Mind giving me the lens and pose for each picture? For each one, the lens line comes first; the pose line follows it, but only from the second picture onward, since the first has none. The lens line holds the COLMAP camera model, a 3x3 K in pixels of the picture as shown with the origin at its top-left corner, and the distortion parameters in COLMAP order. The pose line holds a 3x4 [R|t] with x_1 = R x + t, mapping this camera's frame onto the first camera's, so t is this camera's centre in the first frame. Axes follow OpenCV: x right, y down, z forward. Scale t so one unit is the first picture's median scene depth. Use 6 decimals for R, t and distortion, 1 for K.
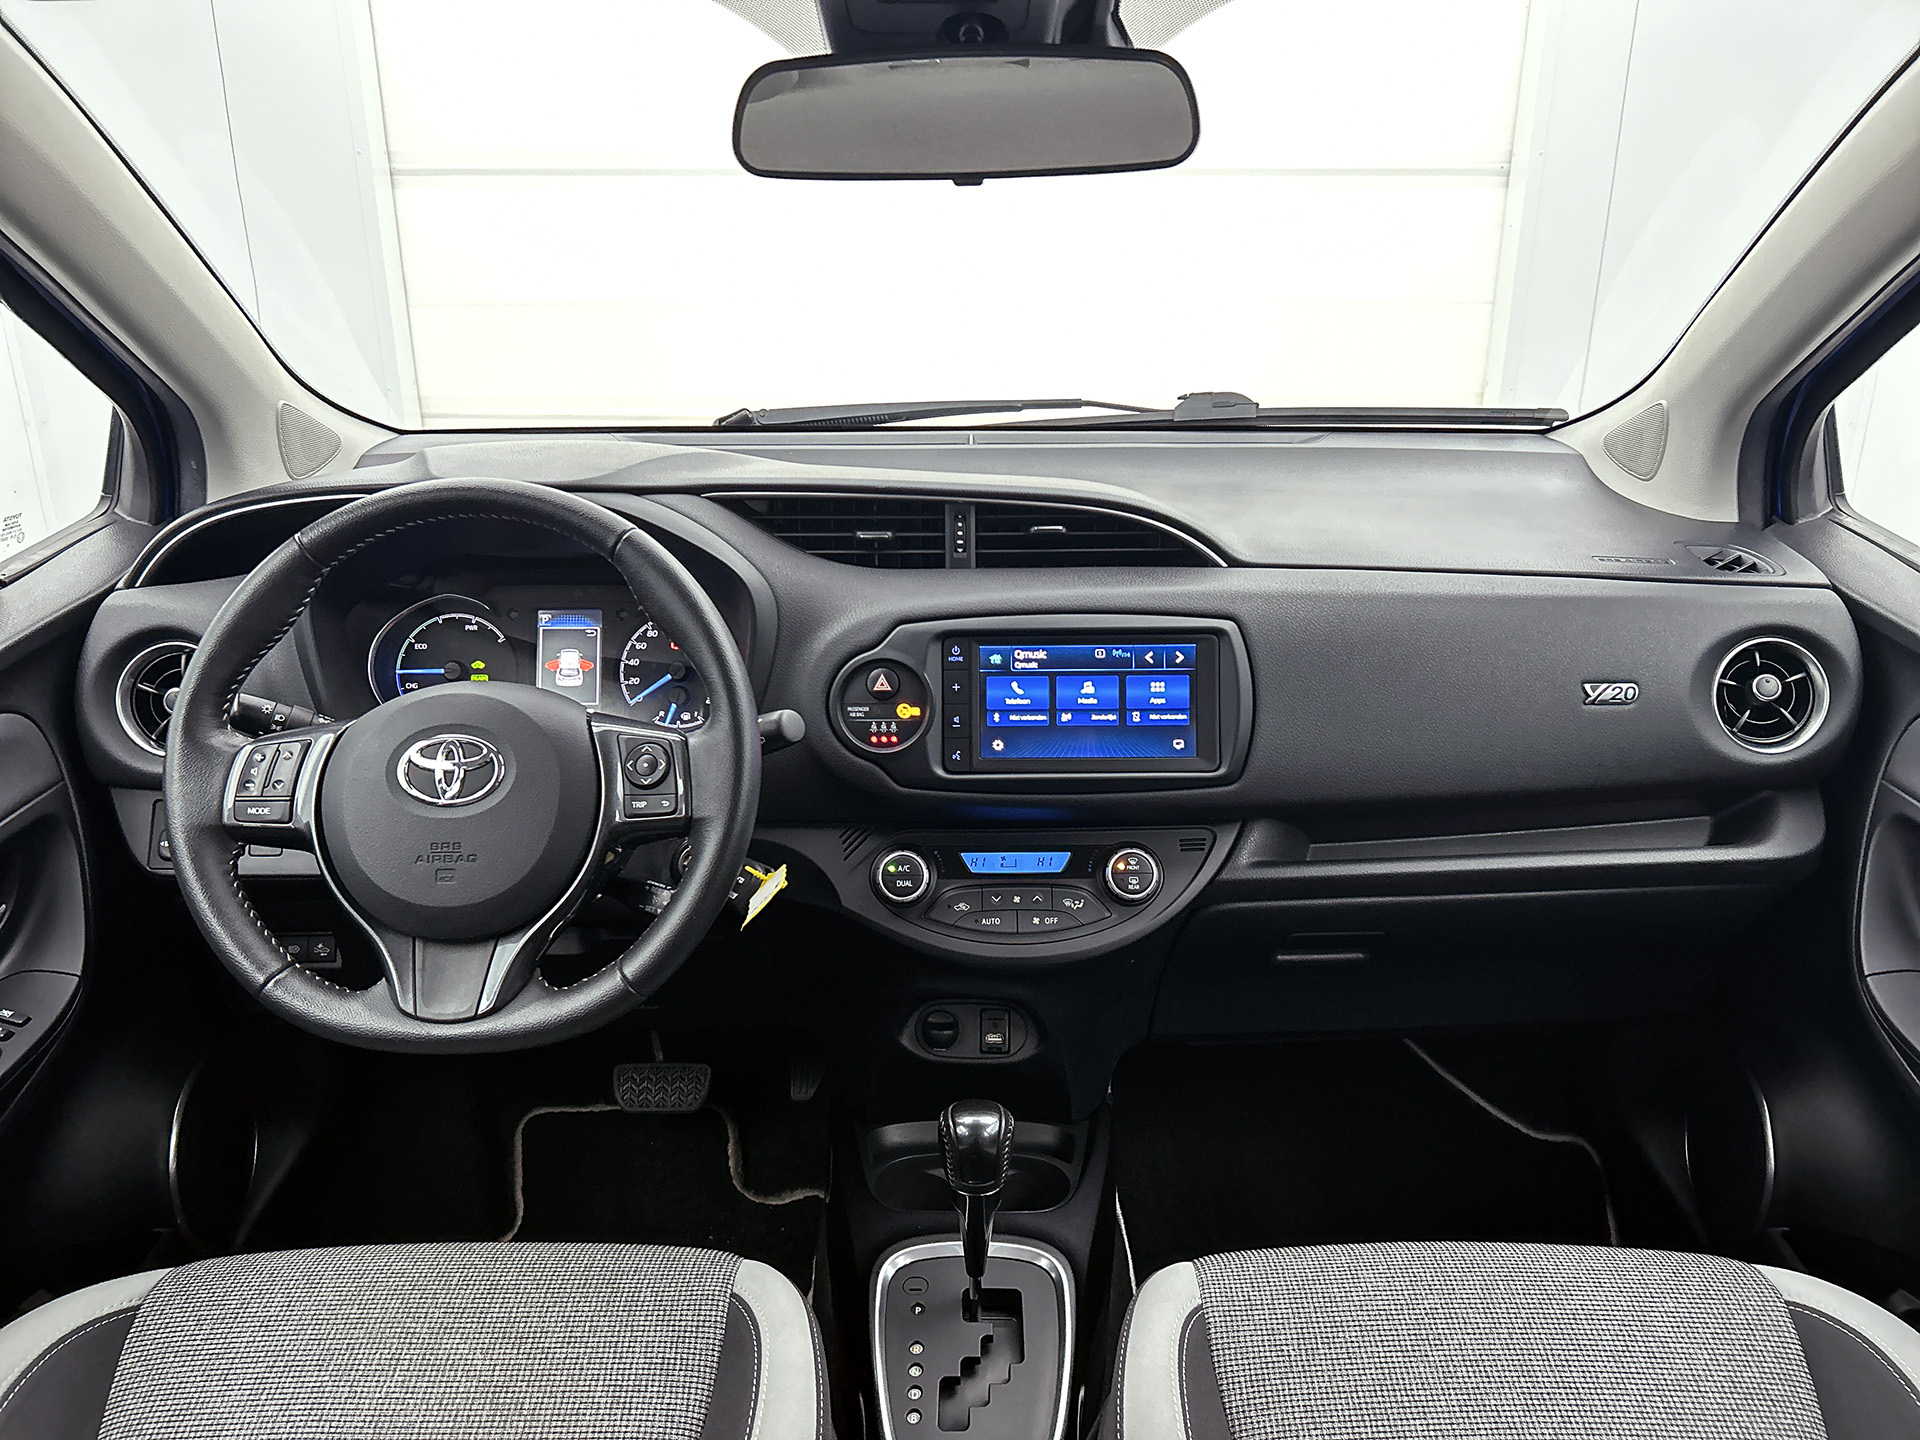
lens RADIAL K [[1454.8, 0, 965.6], [0, 1454.8, 704.0], [0, 0, 1]] dist [0.034989, -0.045412]
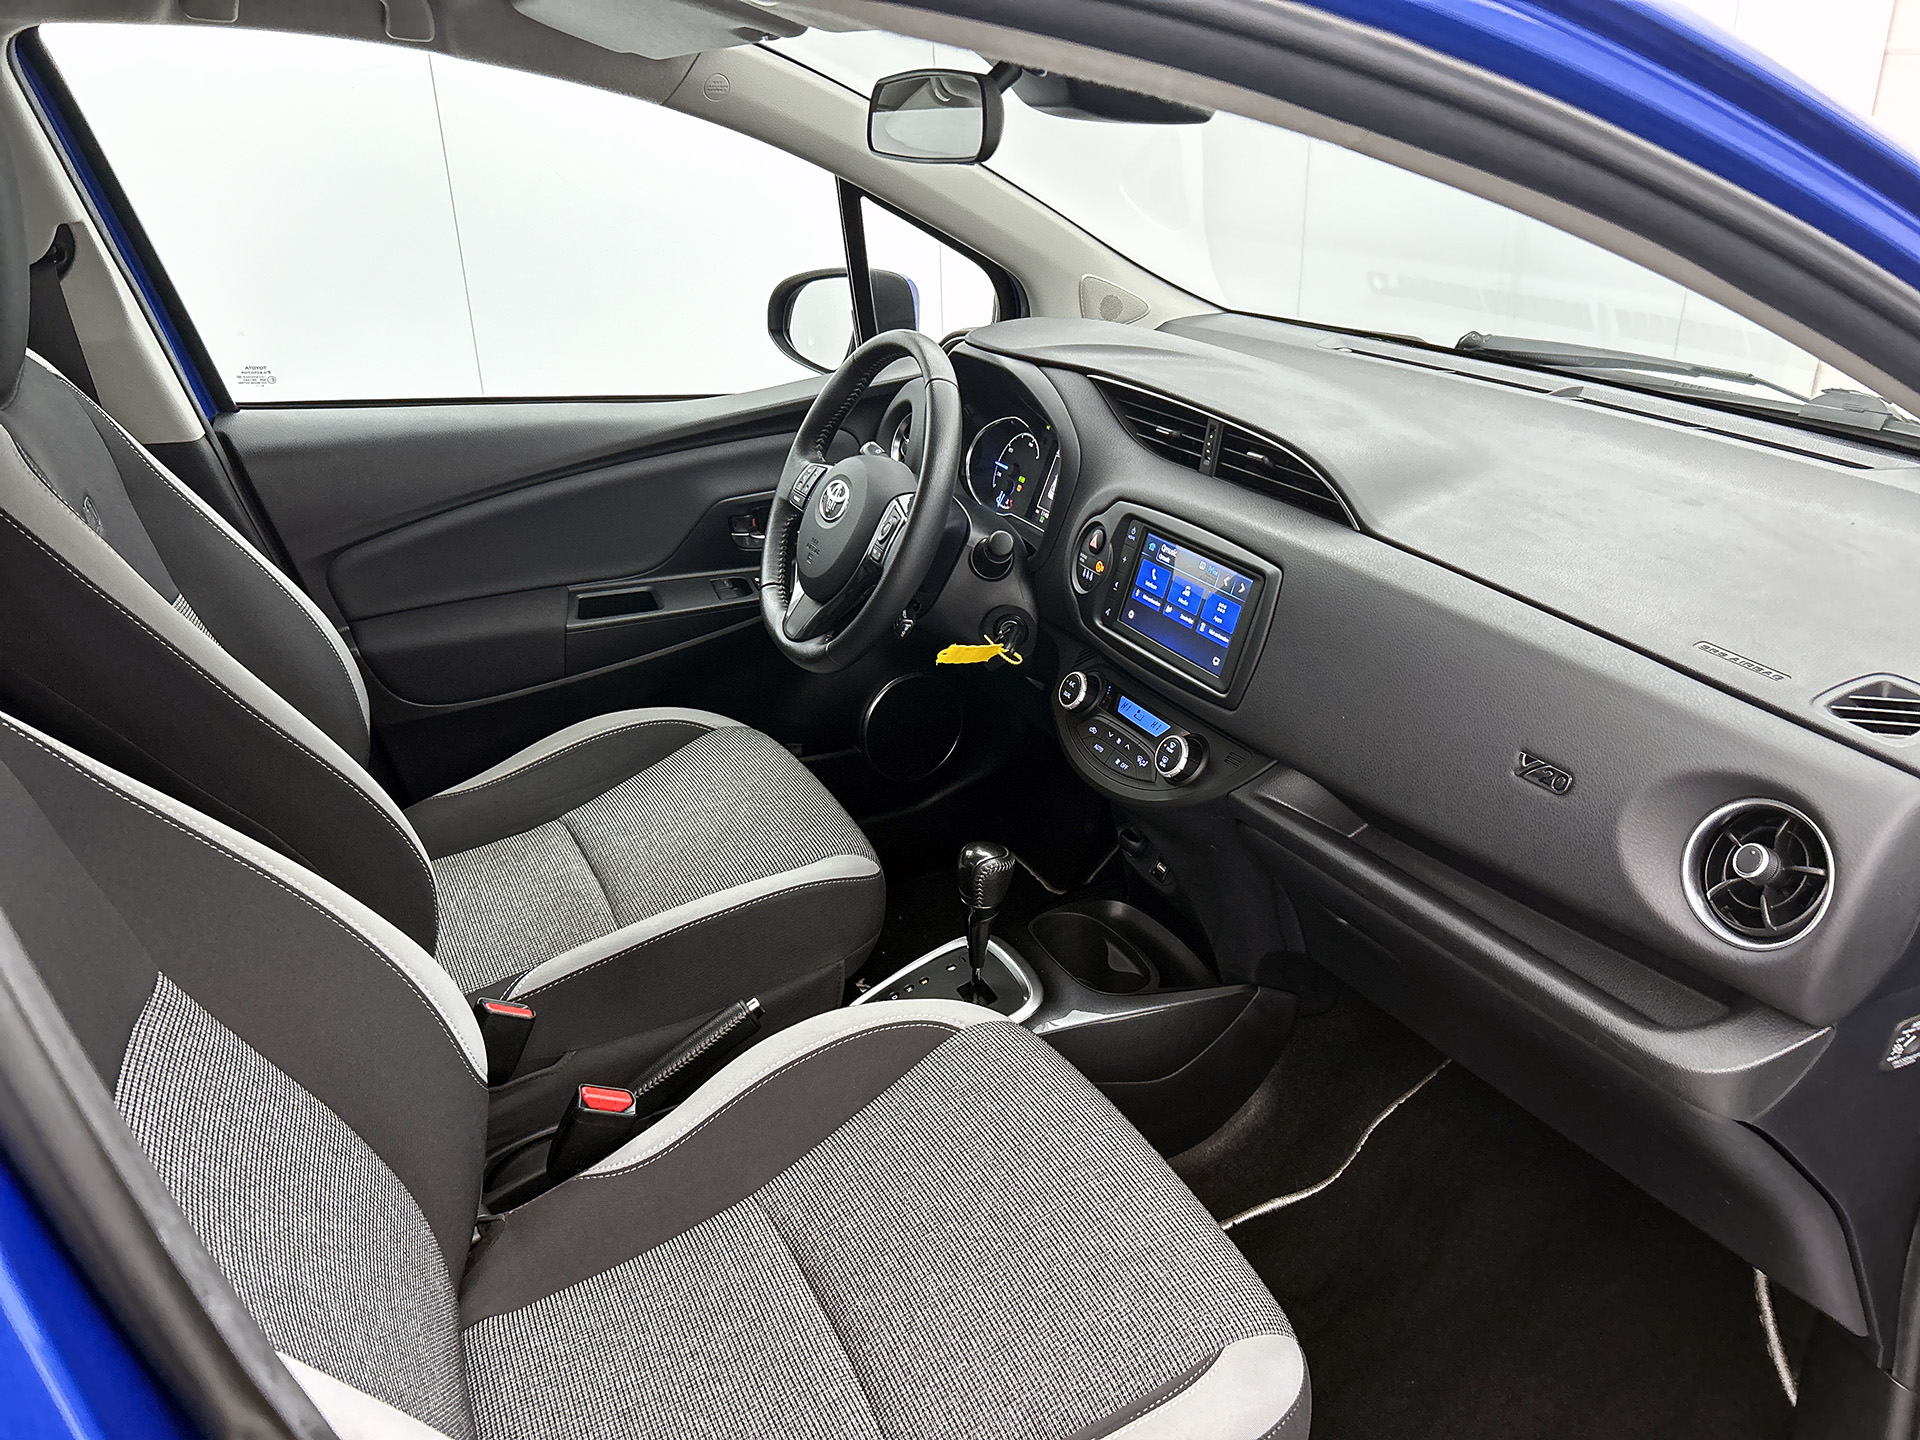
lens RADIAL K [[1454.8, 0, 958.0], [0, 1454.8, 716.1], [0, 0, 1]] dist [0.034989, -0.045412]
pose [[0.440454, 0.360869, -0.822055, 0.988275], [-0.283291, 0.924742, 0.254161, -0.161350], [0.851908, 0.120935, 0.509537, 0.256511]]
